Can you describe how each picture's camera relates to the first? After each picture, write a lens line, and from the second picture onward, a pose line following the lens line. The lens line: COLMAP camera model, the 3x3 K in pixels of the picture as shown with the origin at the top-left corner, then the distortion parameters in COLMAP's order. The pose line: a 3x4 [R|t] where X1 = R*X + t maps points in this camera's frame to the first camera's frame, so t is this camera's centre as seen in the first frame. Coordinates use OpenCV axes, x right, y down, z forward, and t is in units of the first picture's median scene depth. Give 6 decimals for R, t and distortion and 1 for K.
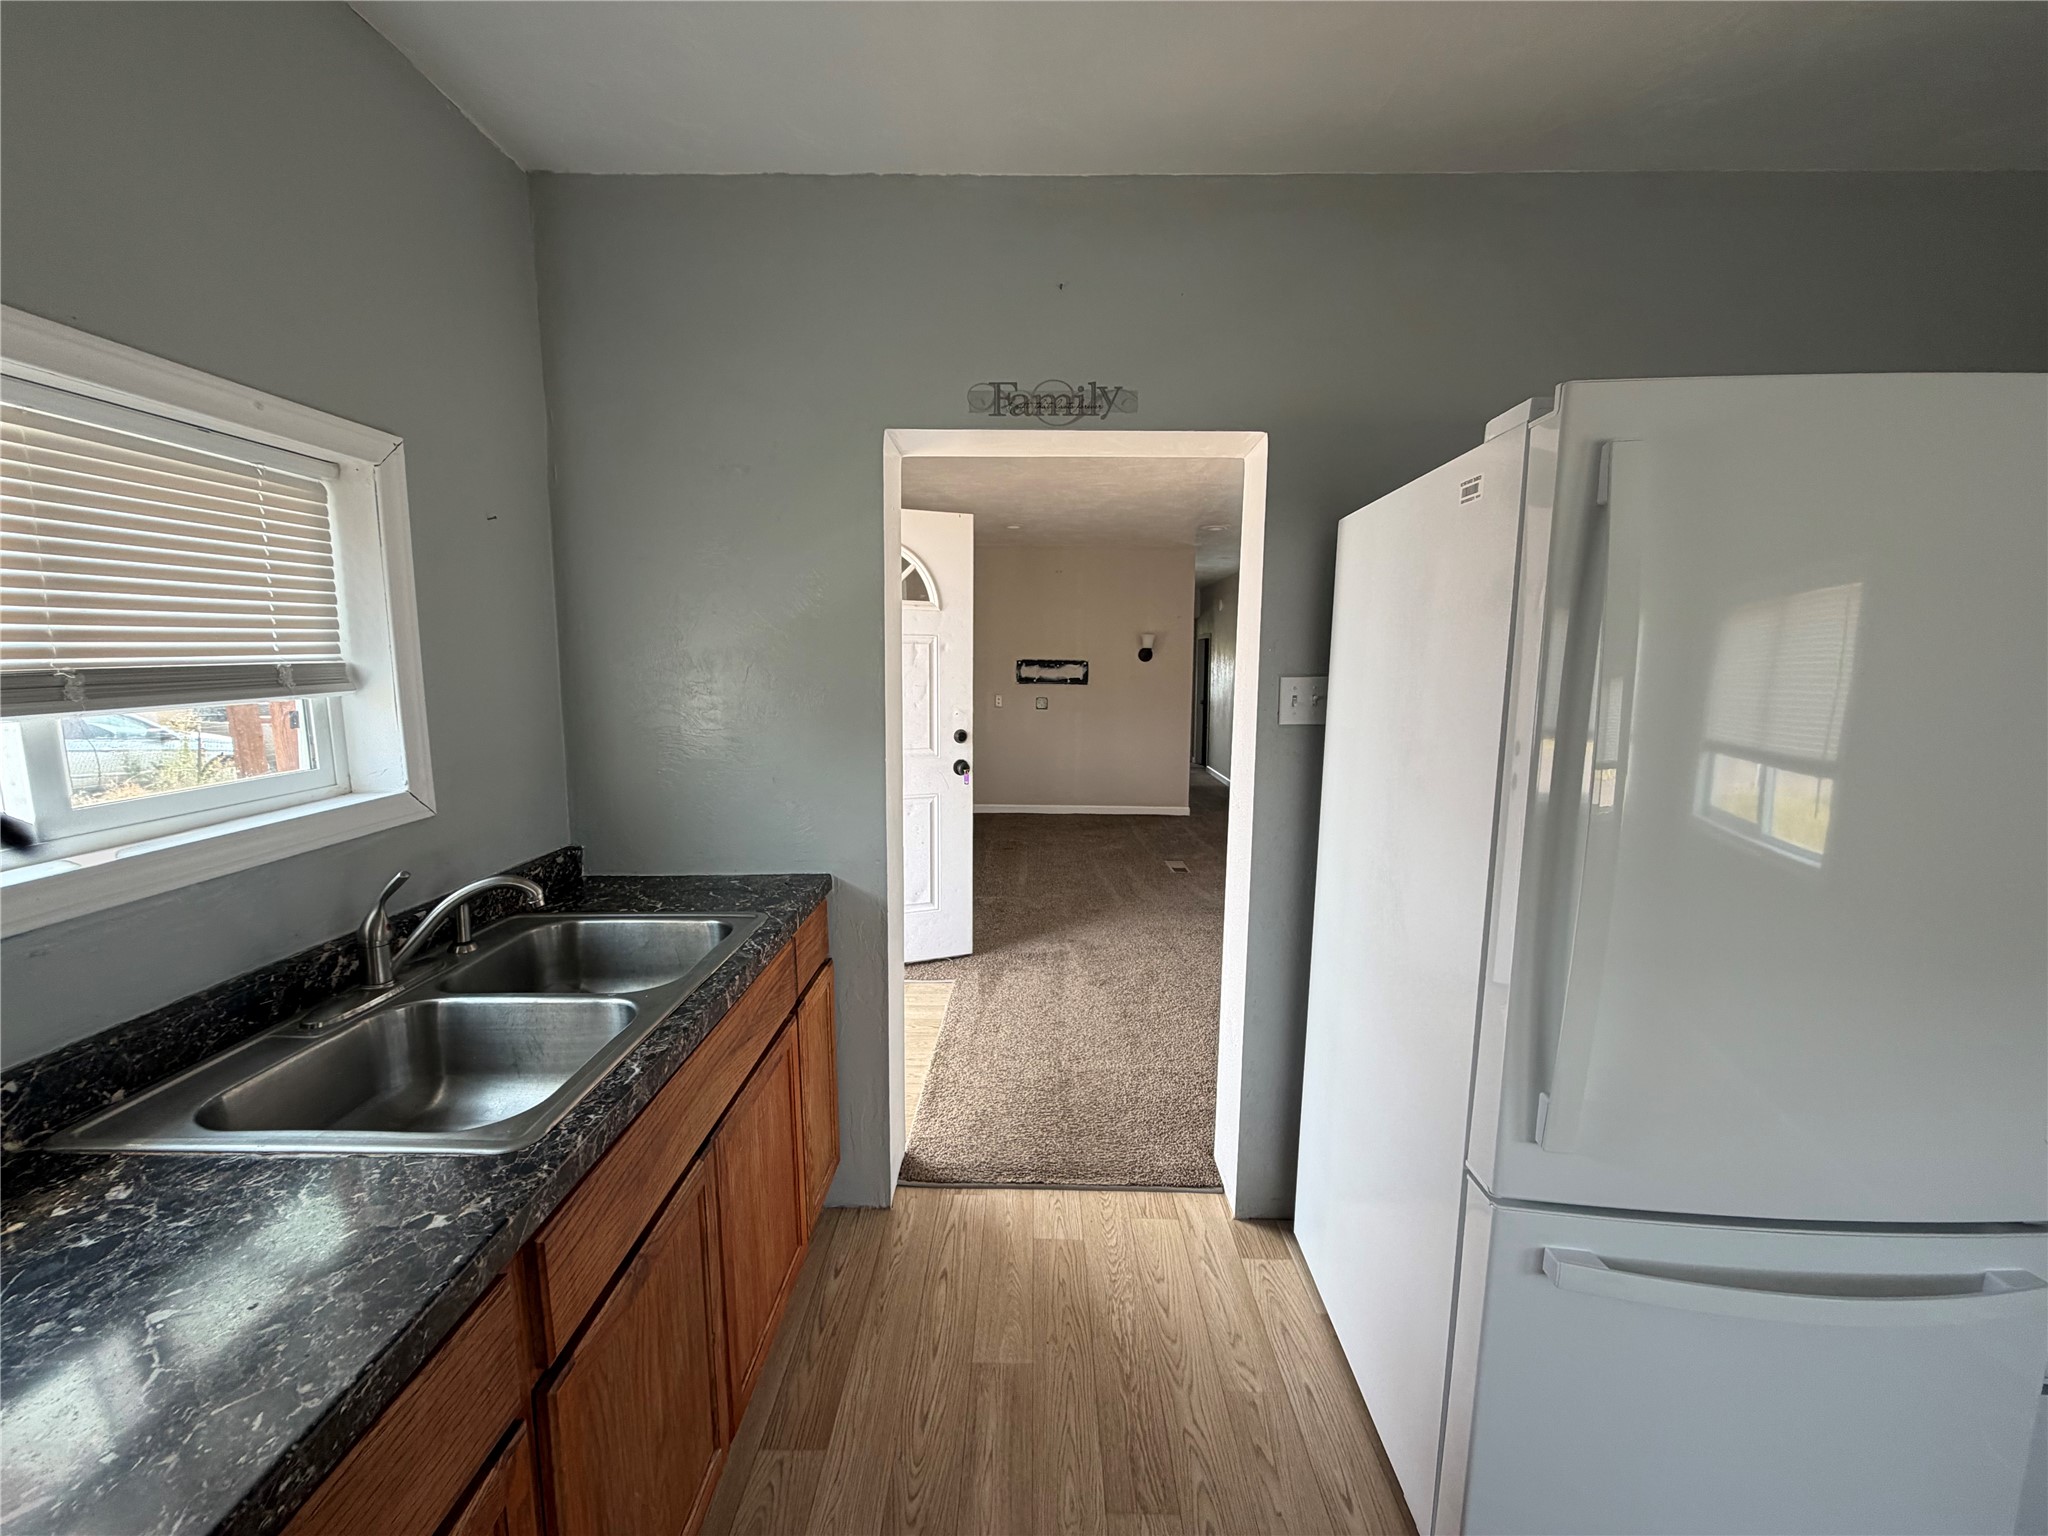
lens RADIAL K [[813.7, 0, 1032.2], [0, 813.7, 778.2], [0, 0, 1]] dist [-0.001509, 0.000383]
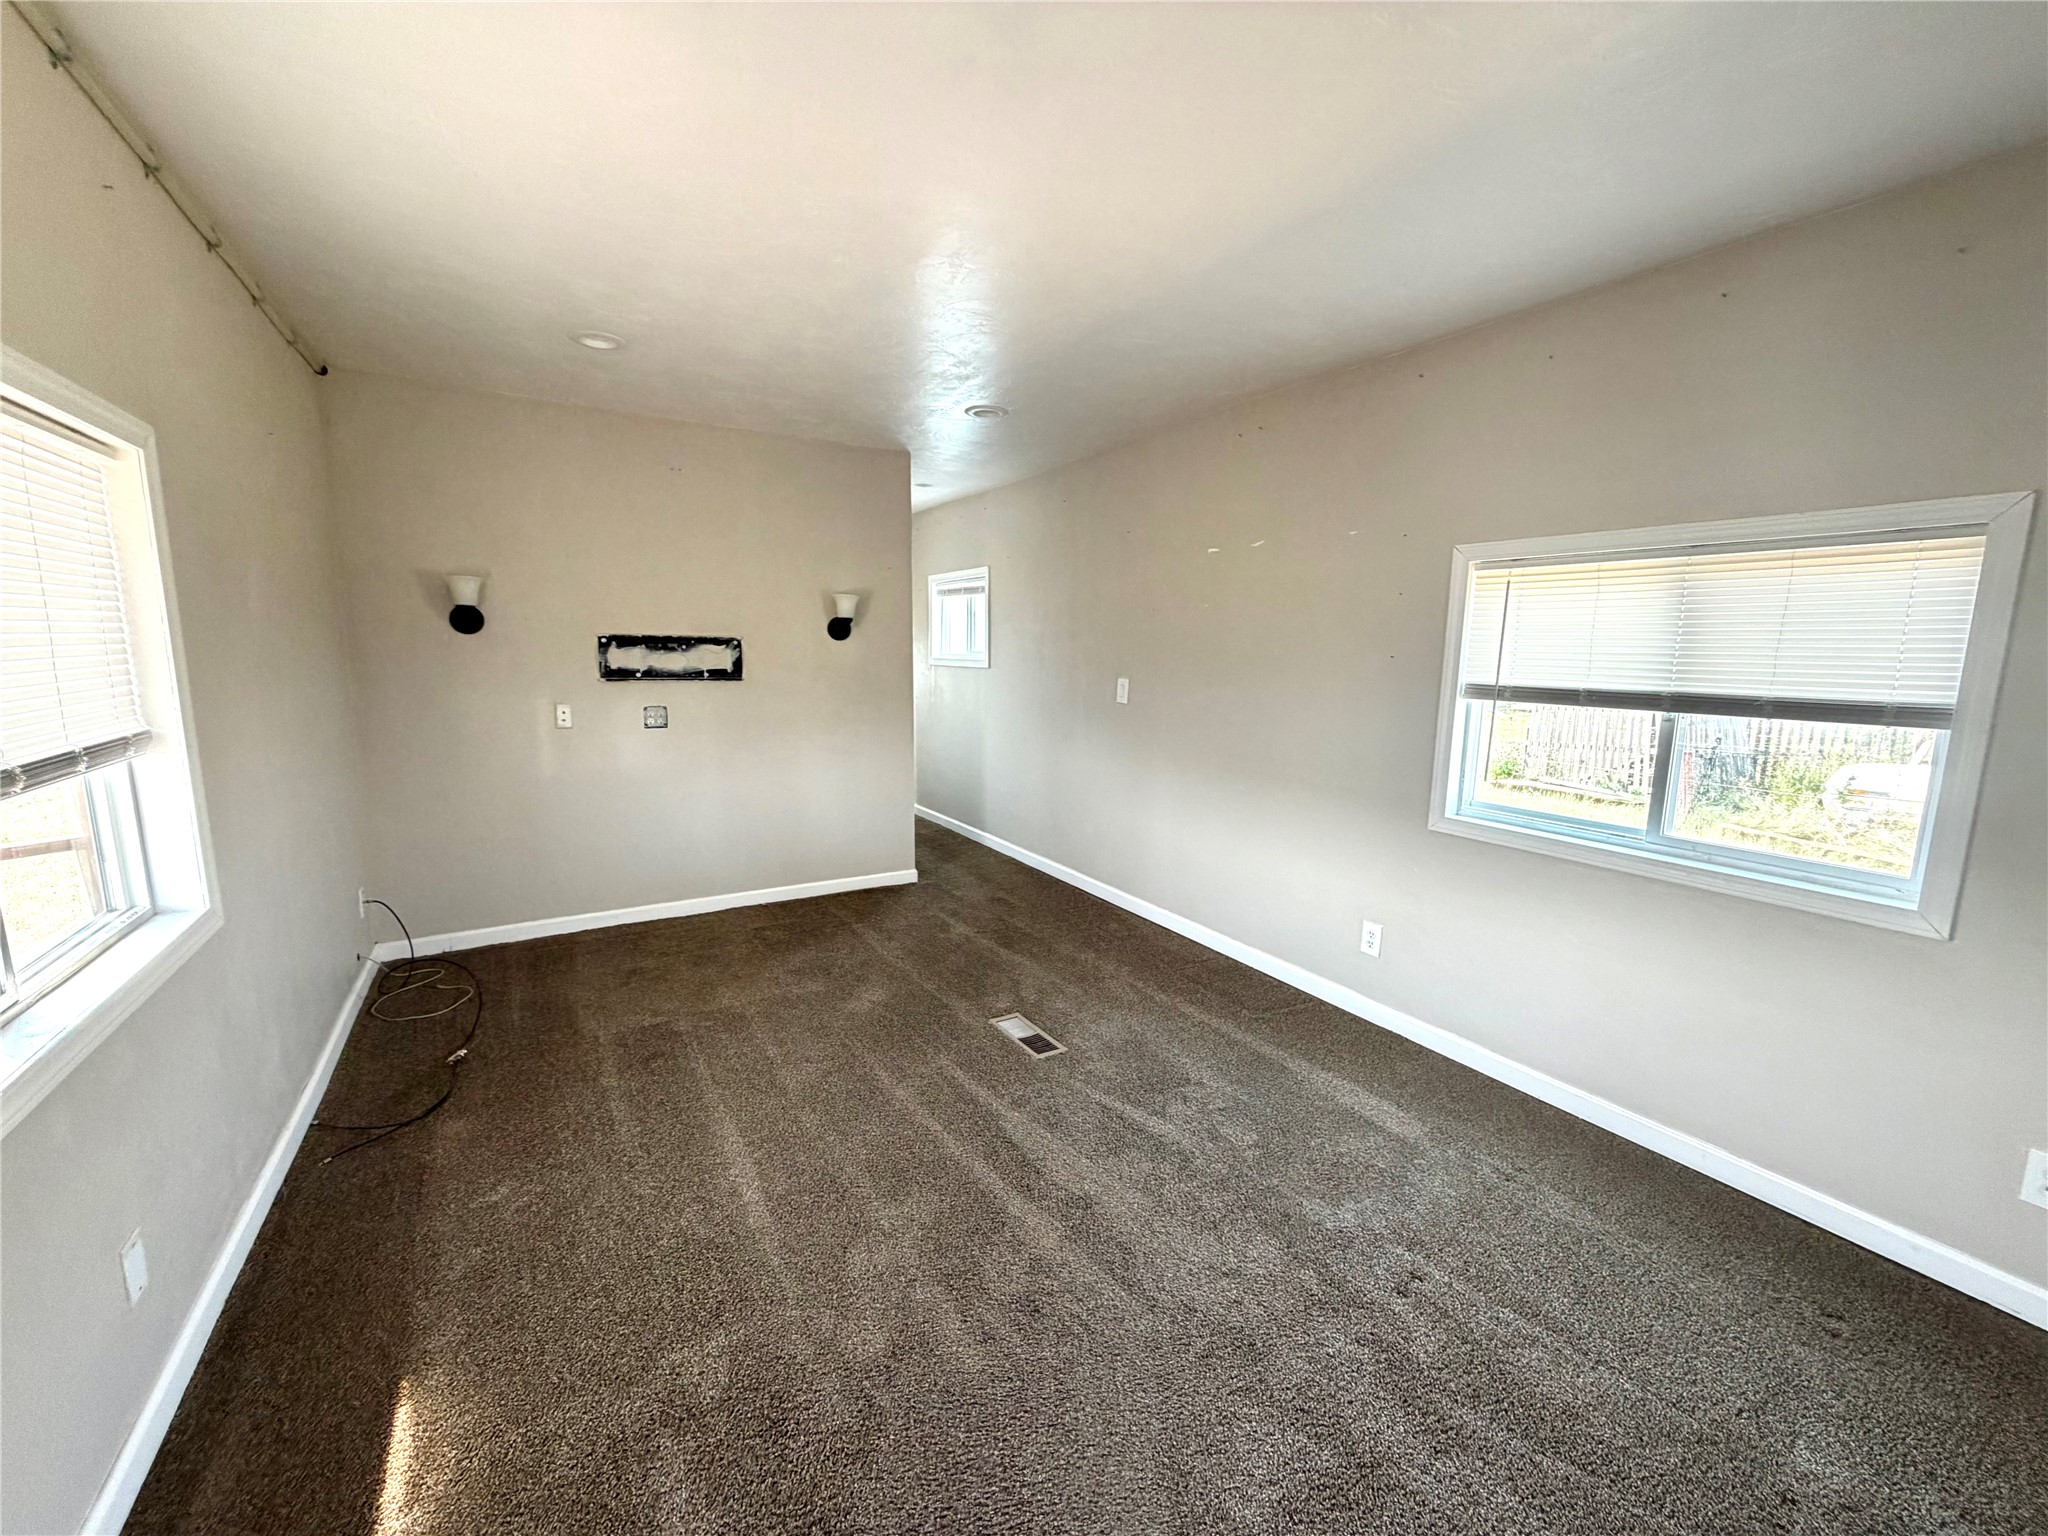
lens RADIAL K [[813.7, 0, 1022.5], [0, 813.7, 766.8], [0, 0, 1]] dist [-0.001509, 0.000383]
pose [[0.852601, -0.075558, 0.517071, -0.226607], [0.067302, 0.997128, 0.034732, -0.225132], [-0.518210, 0.005187, 0.855237, 1.521768]]
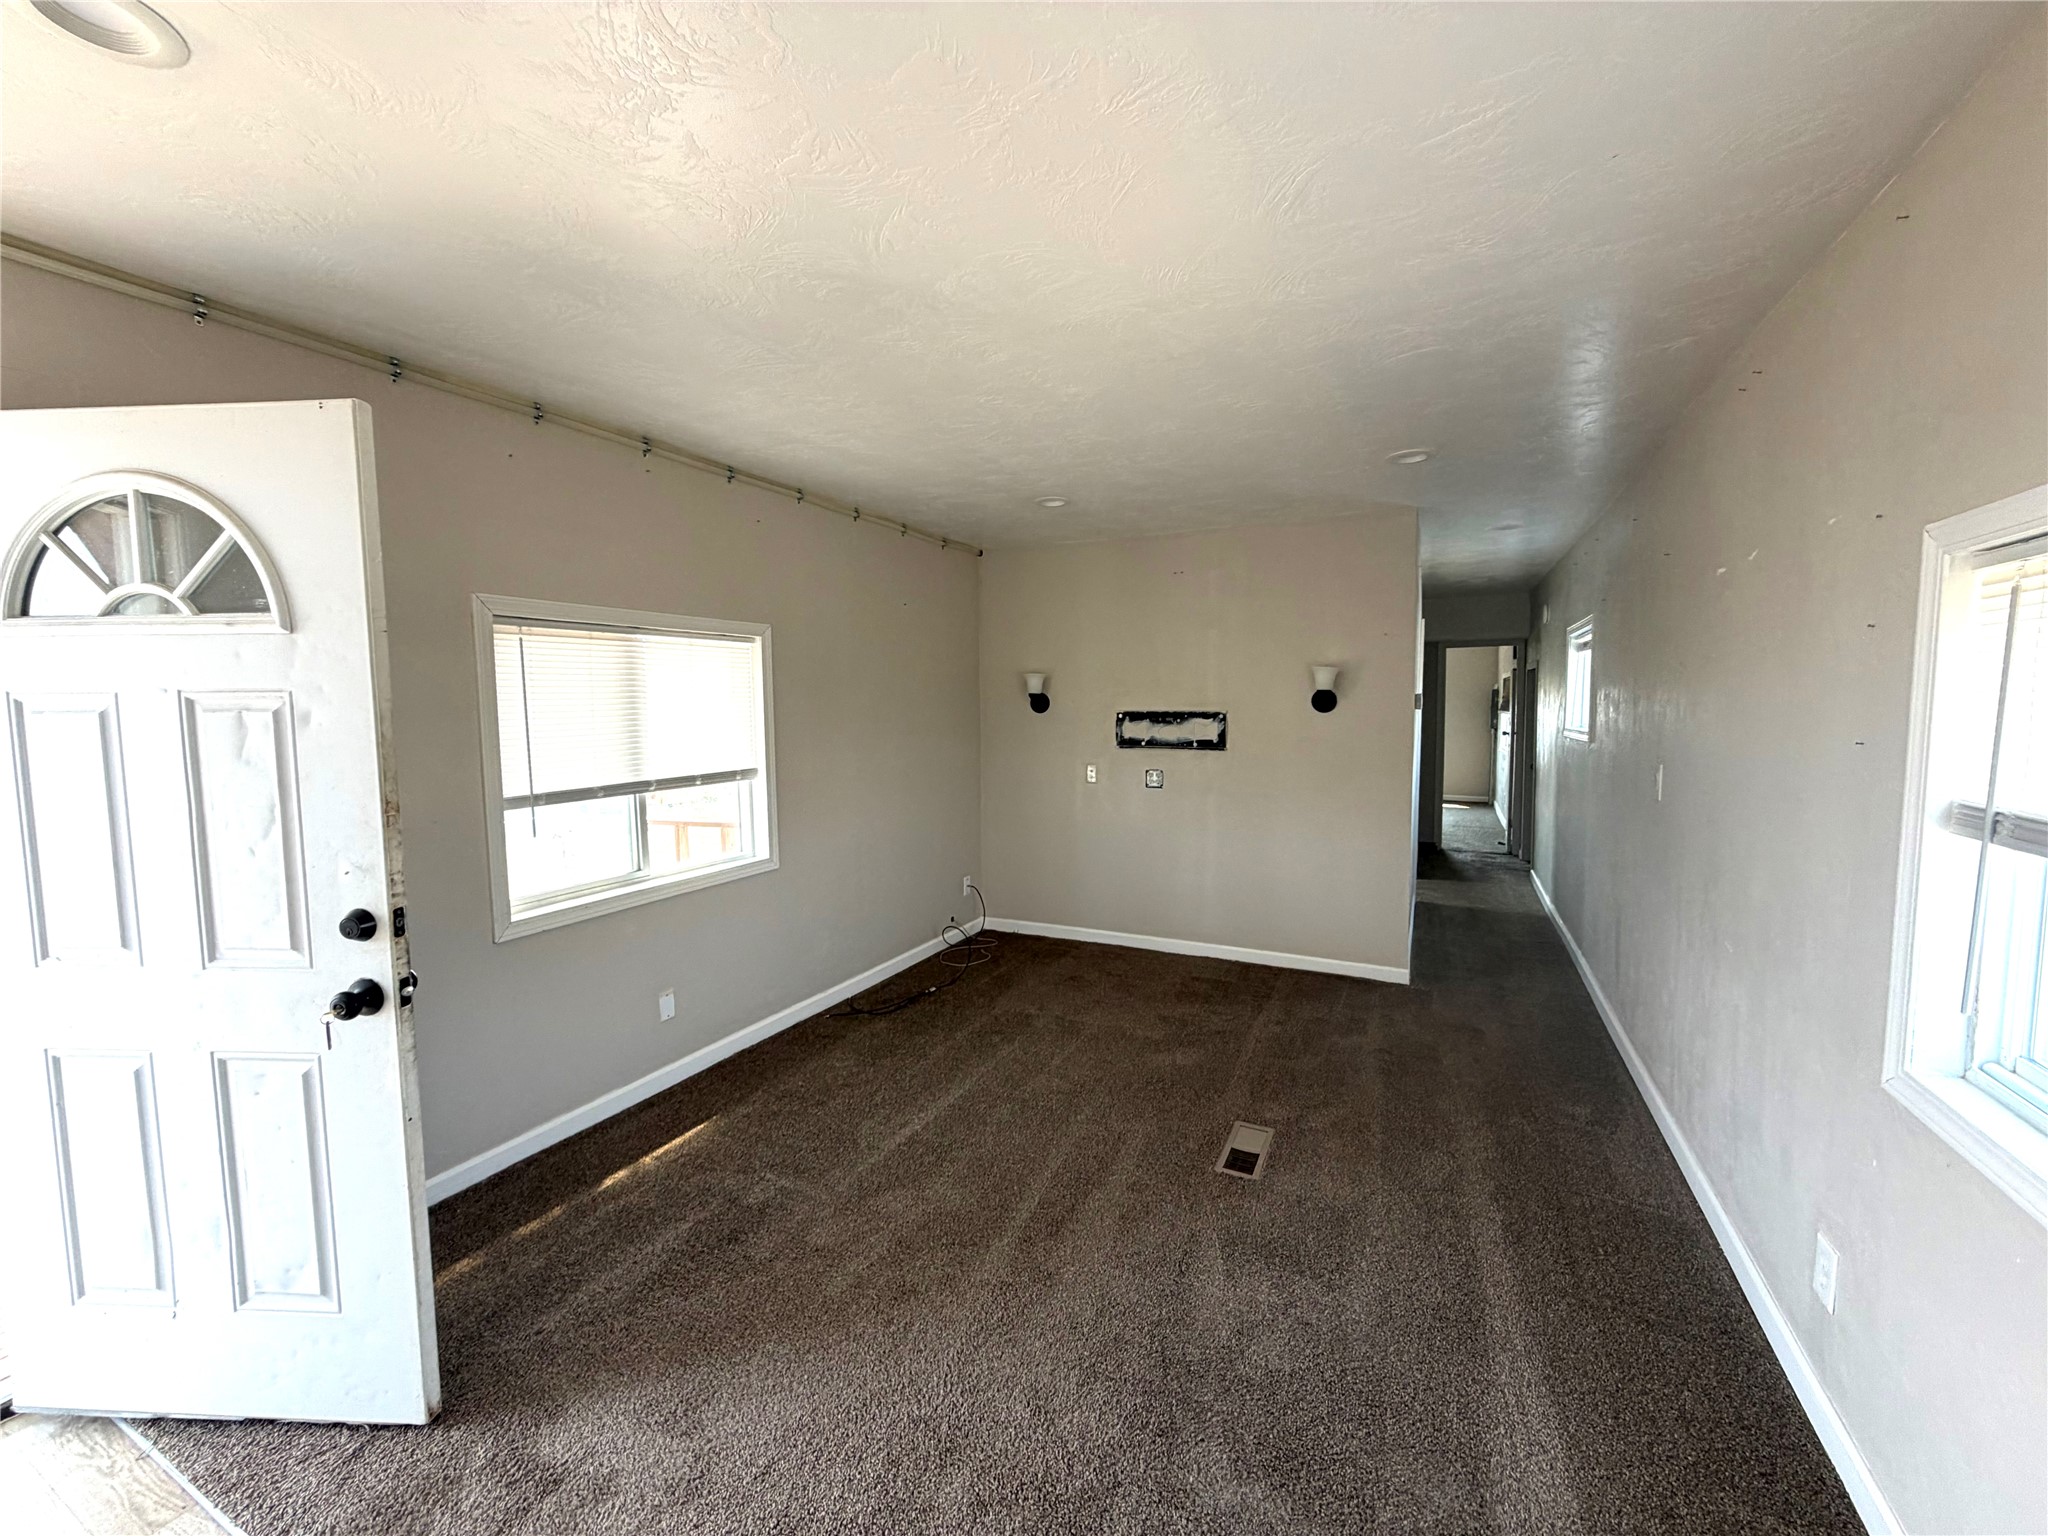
lens RADIAL K [[813.7, 0, 1023.0], [0, 813.7, 768.7], [0, 0, 1]] dist [-0.001509, 0.000383]
pose [[0.898360, 0.016915, -0.438935, 0.734880], [-0.043953, 0.997705, -0.051509, -0.227780], [0.437056, 0.065566, 0.897041, 1.381470]]
